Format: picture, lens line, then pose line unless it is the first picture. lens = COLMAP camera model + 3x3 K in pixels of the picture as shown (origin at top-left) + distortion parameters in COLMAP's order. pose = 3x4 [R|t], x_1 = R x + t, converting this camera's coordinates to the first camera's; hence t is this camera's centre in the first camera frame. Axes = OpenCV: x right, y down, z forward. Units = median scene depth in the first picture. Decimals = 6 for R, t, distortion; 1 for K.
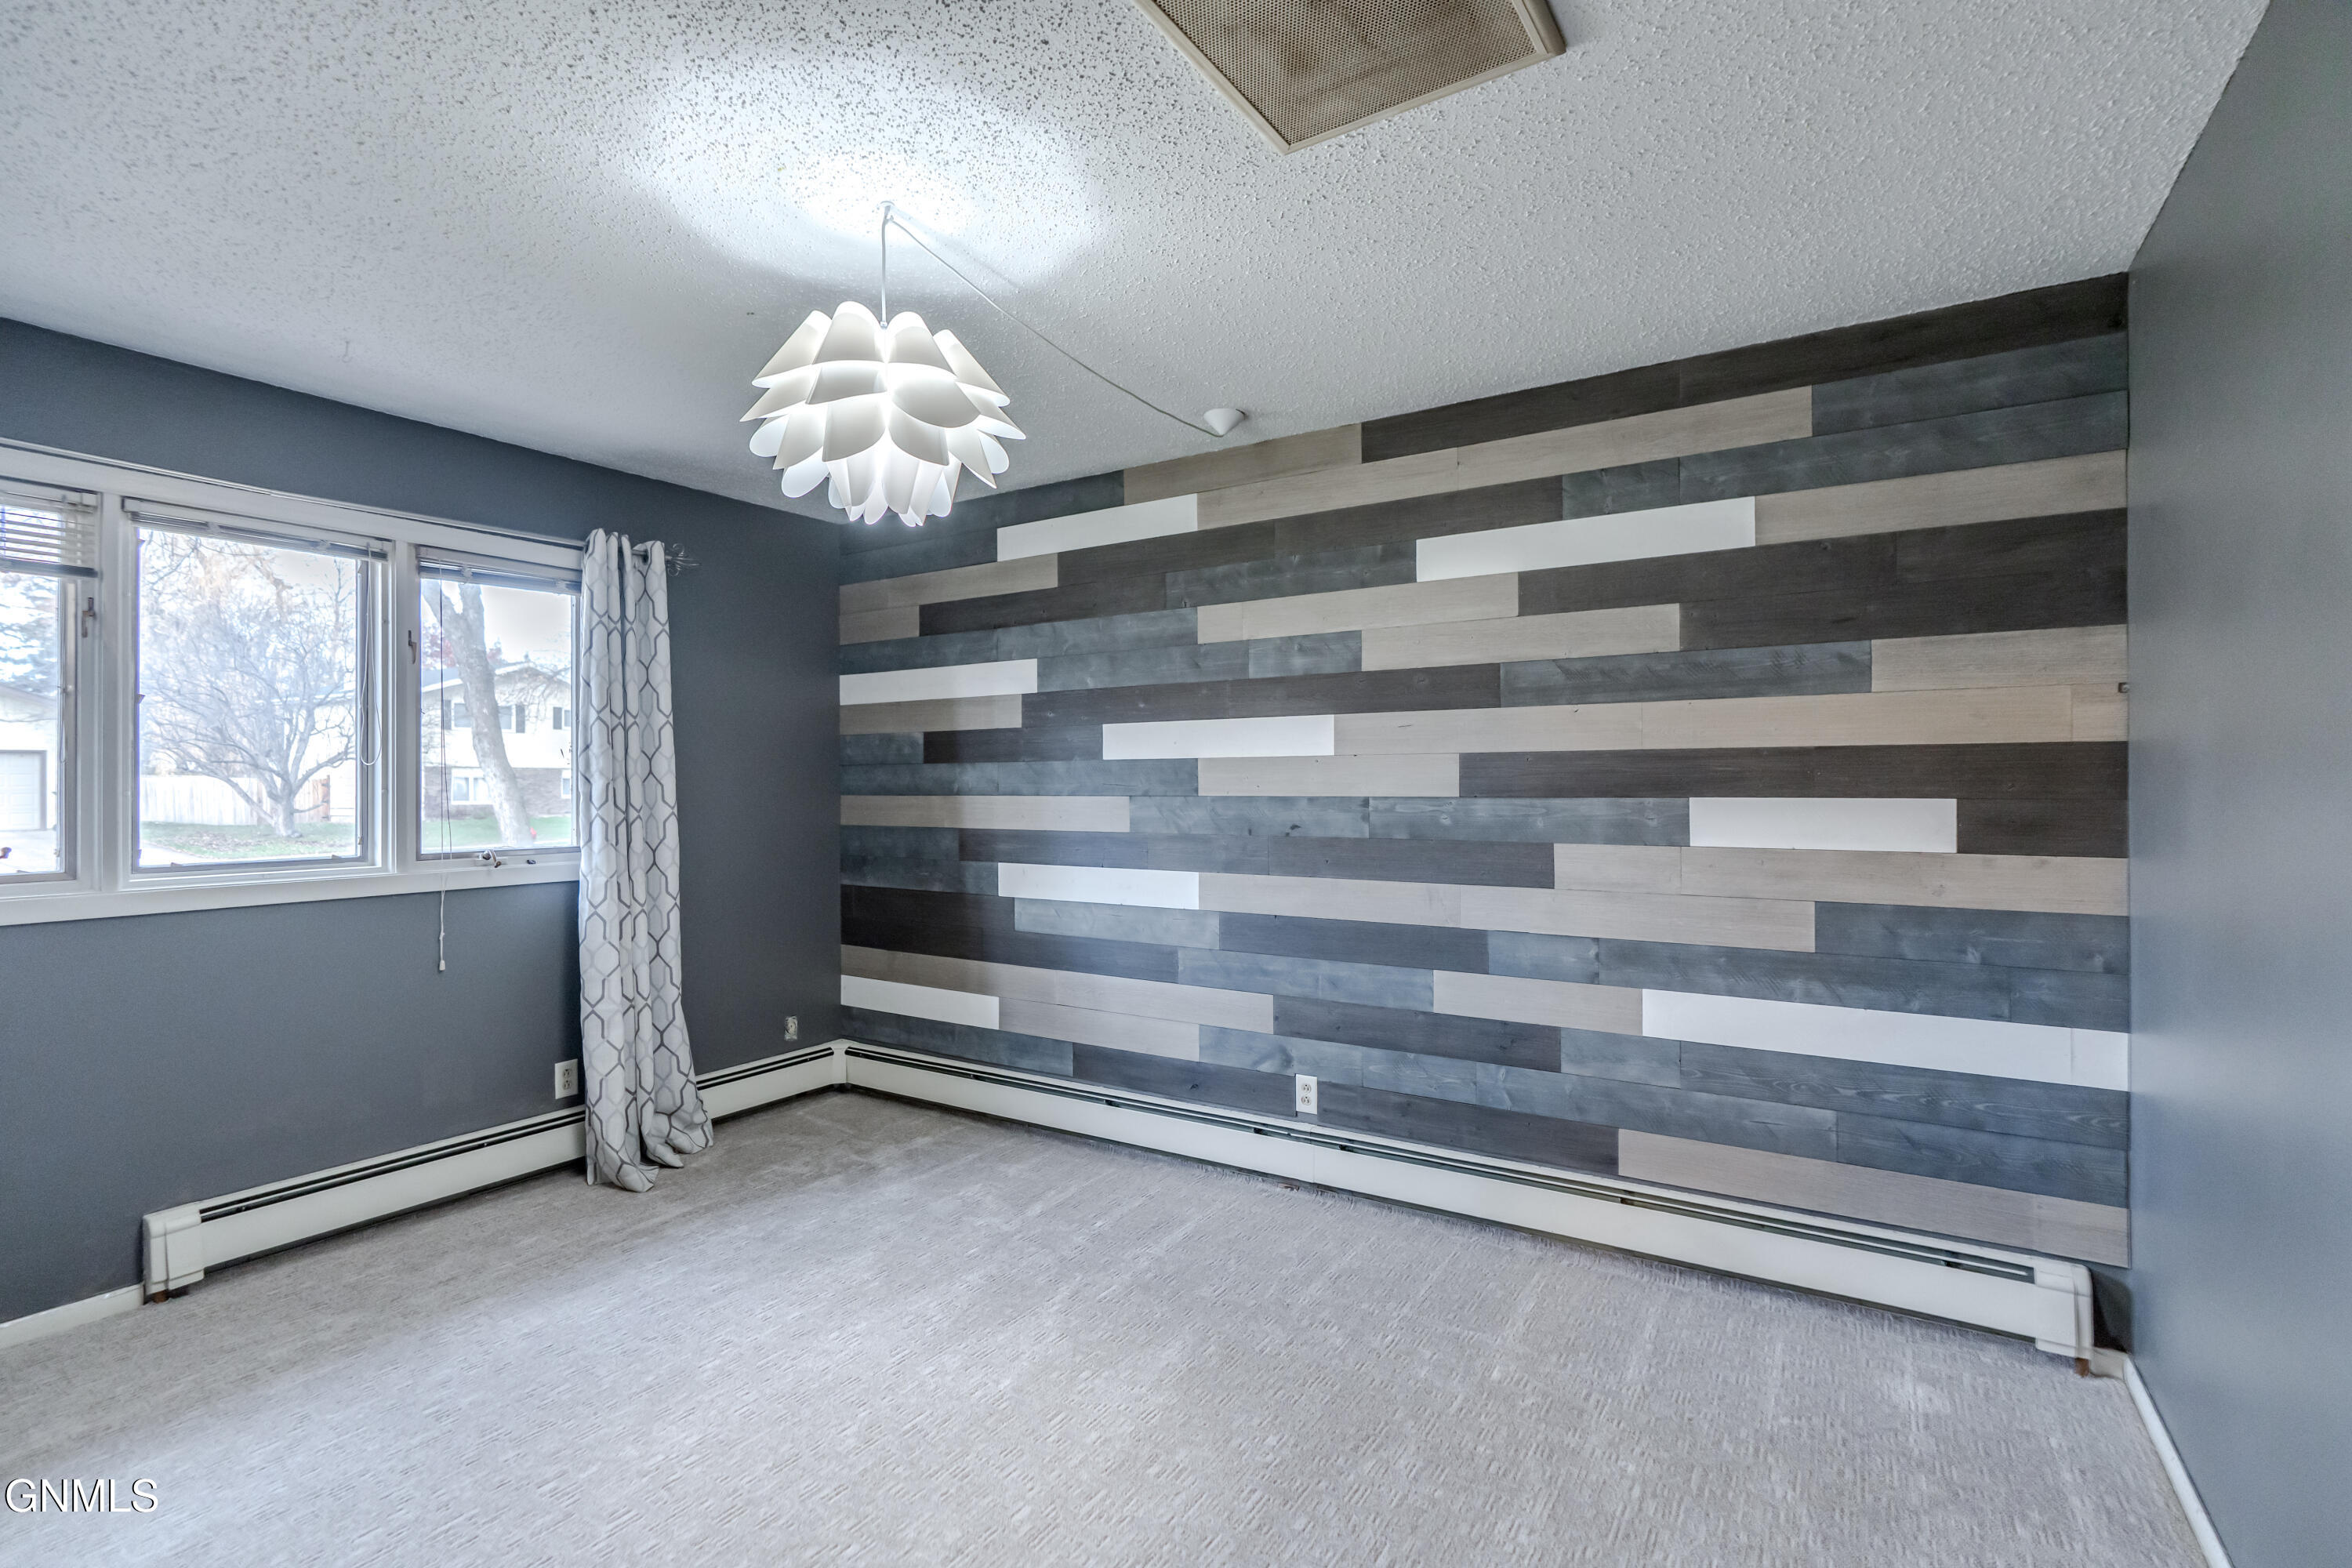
lens RADIAL K [[1055.3, 0, 1169.4], [0, 1055.3, 798.7], [0, 0, 1]] dist [-0.003381, 0.000350]
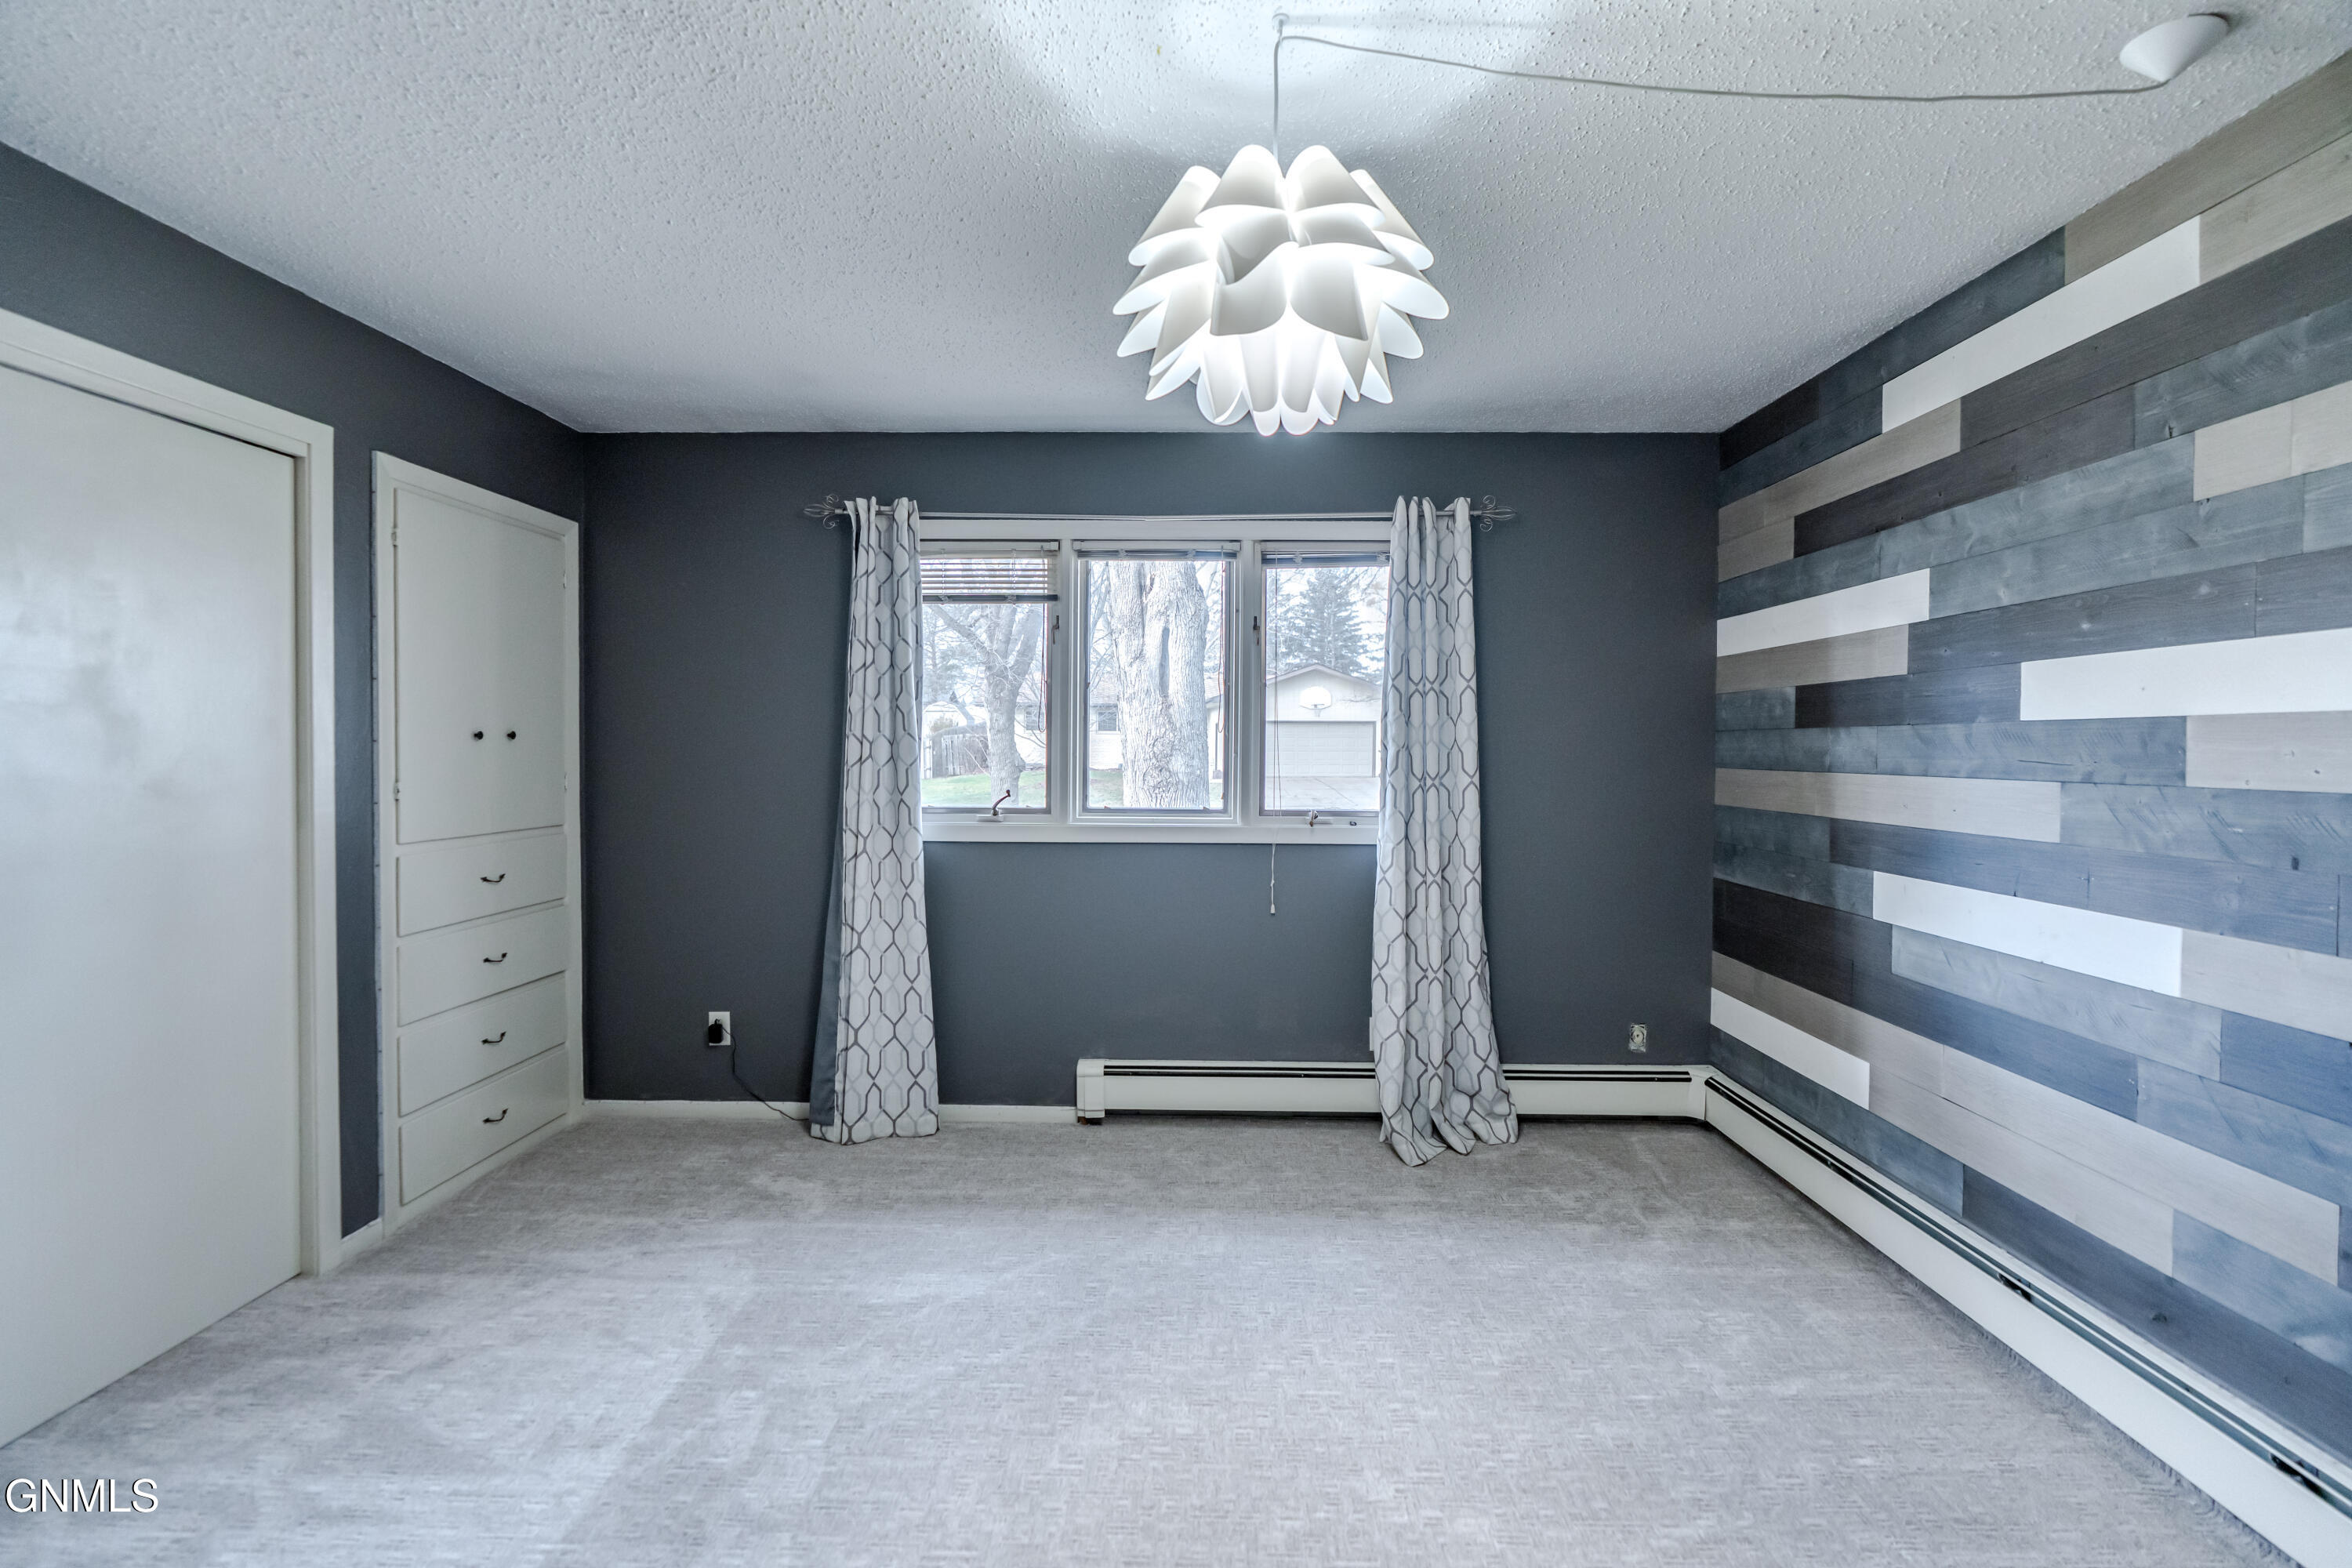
lens RADIAL K [[1063.9, 0, 1182.6], [0, 1063.9, 779.3], [0, 0, 1]] dist [-0.009540, 0.005020]
pose [[0.536629, 0.034169, -0.843126, 0.198980], [-0.021711, 0.999408, 0.026684, -0.009147], [0.843539, 0.003985, 0.537053, 0.269809]]
